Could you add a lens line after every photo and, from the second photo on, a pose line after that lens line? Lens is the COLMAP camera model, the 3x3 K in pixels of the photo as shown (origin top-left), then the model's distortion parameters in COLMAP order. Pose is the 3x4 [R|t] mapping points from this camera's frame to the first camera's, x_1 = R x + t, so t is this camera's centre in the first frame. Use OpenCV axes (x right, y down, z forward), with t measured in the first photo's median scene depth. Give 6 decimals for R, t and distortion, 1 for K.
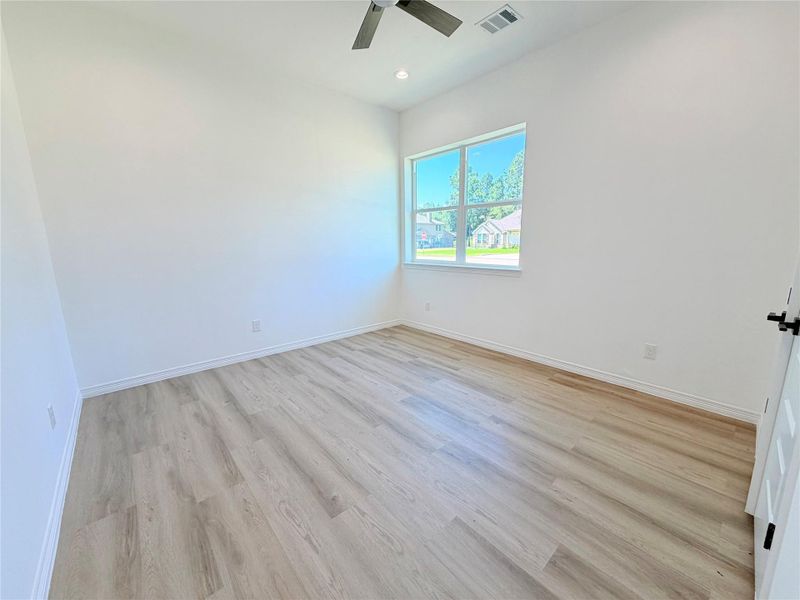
lens RADIAL K [[320.2, 0, 395.5], [0, 320.2, 297.8], [0, 0, 1]] dist [0.006779, -0.001982]
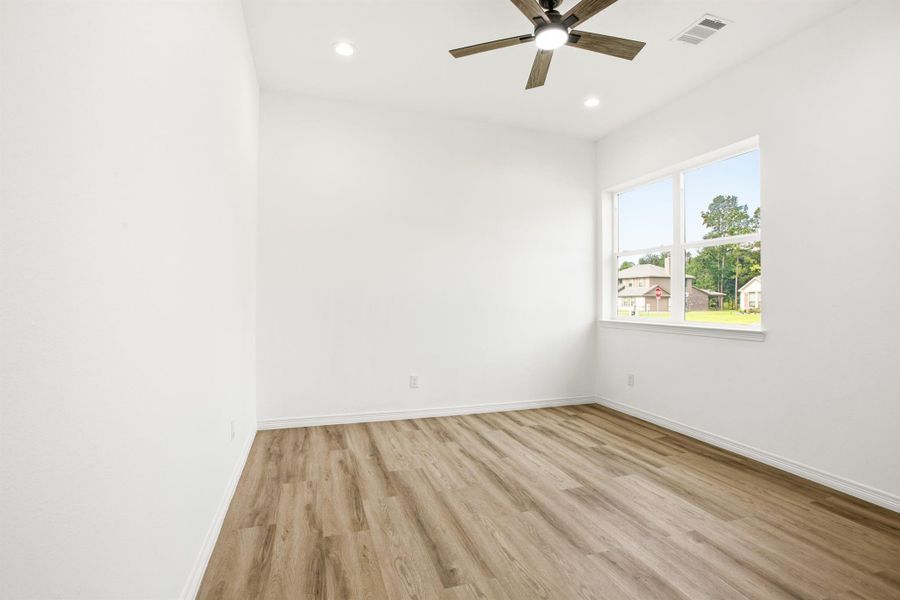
lens RADIAL K [[425.6, 0, 452.9], [0, 425.6, 298.5], [0, 0, 1]] dist [-0.031455, 0.003406]
pose [[0.924340, 0.013518, -0.381331, 0.152795], [-0.082696, 0.982717, -0.165615, 0.063332], [0.372502, 0.184619, 0.909482, -0.106464]]
